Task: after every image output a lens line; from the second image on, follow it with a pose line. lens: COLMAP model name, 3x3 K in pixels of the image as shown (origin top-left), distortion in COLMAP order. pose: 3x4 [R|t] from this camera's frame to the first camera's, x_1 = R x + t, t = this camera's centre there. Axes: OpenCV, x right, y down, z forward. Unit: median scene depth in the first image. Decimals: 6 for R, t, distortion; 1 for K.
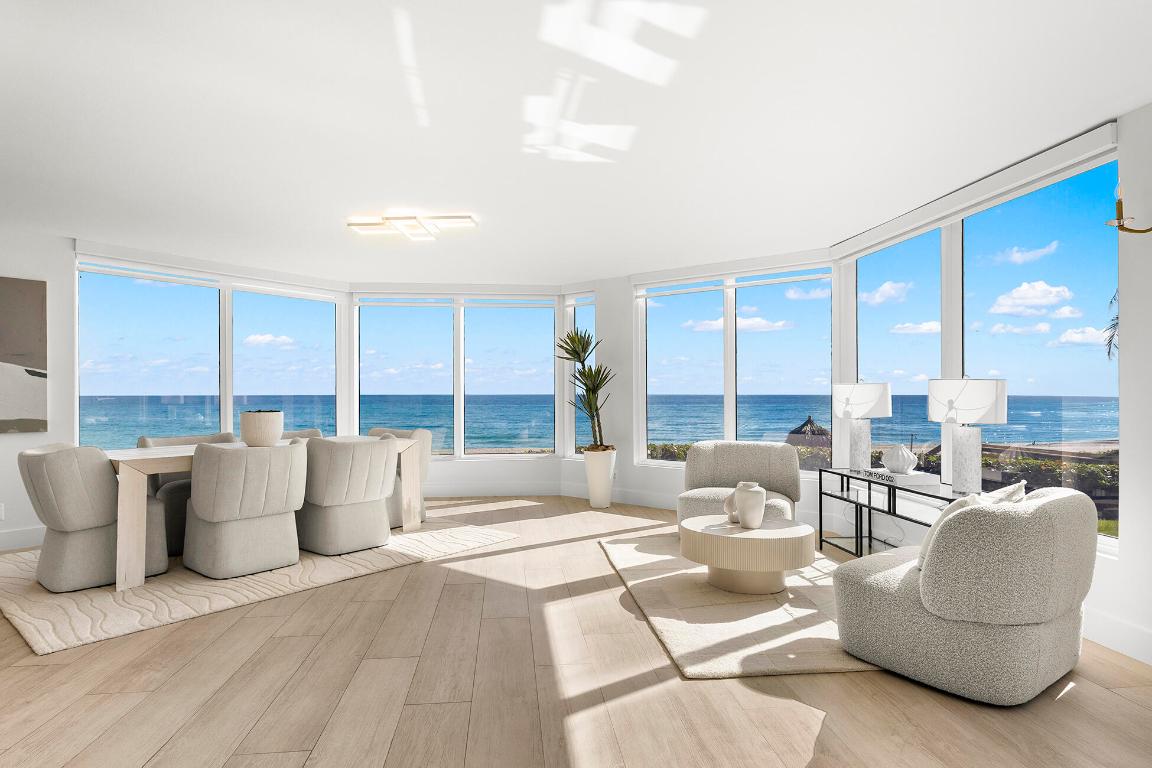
lens RADIAL K [[629.0, 0, 576.0], [0, 629.0, 384.0], [0, 0, 1]] dist [-0.000508, -0.000107]
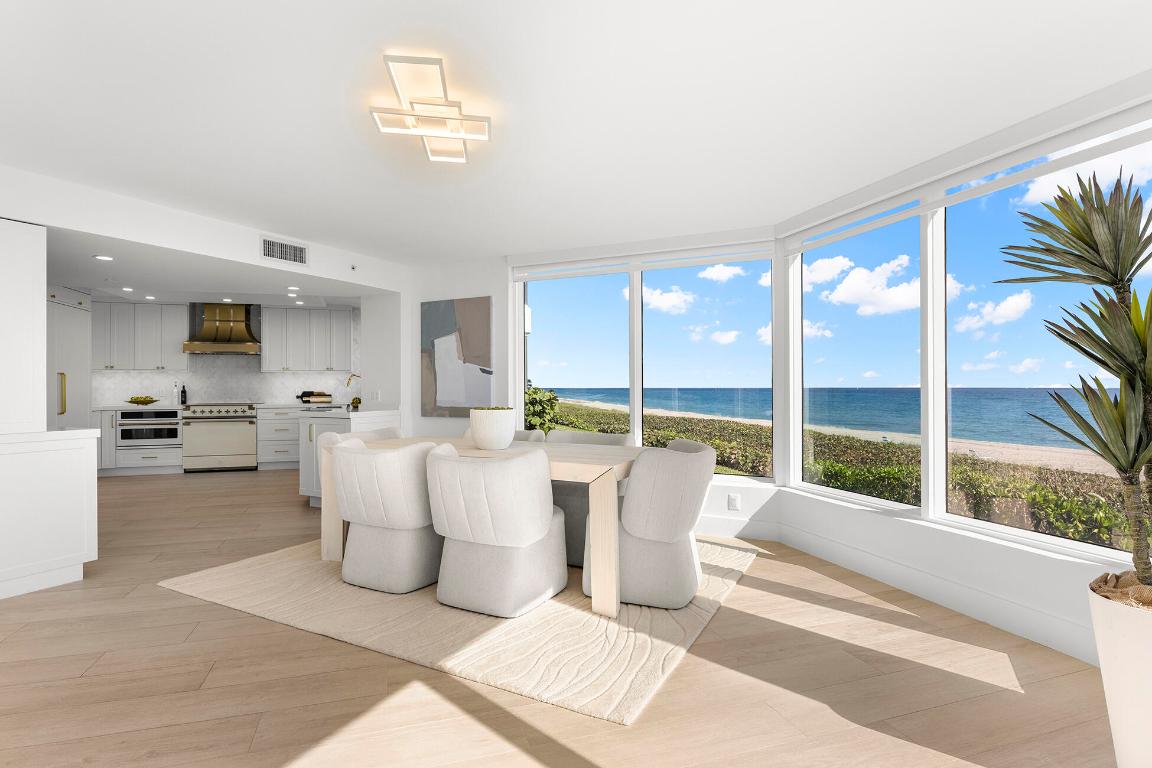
lens RADIAL K [[576.2, 0, 576.0], [0, 576.2, 384.0], [0, 0, 1]] dist [-0.002283, -0.000580]
pose [[0.212240, -0.006168, -0.977198, 0.301398], [0.013838, 0.999899, -0.003306, 0.015793], [0.977120, -0.012821, 0.212304, 0.935588]]
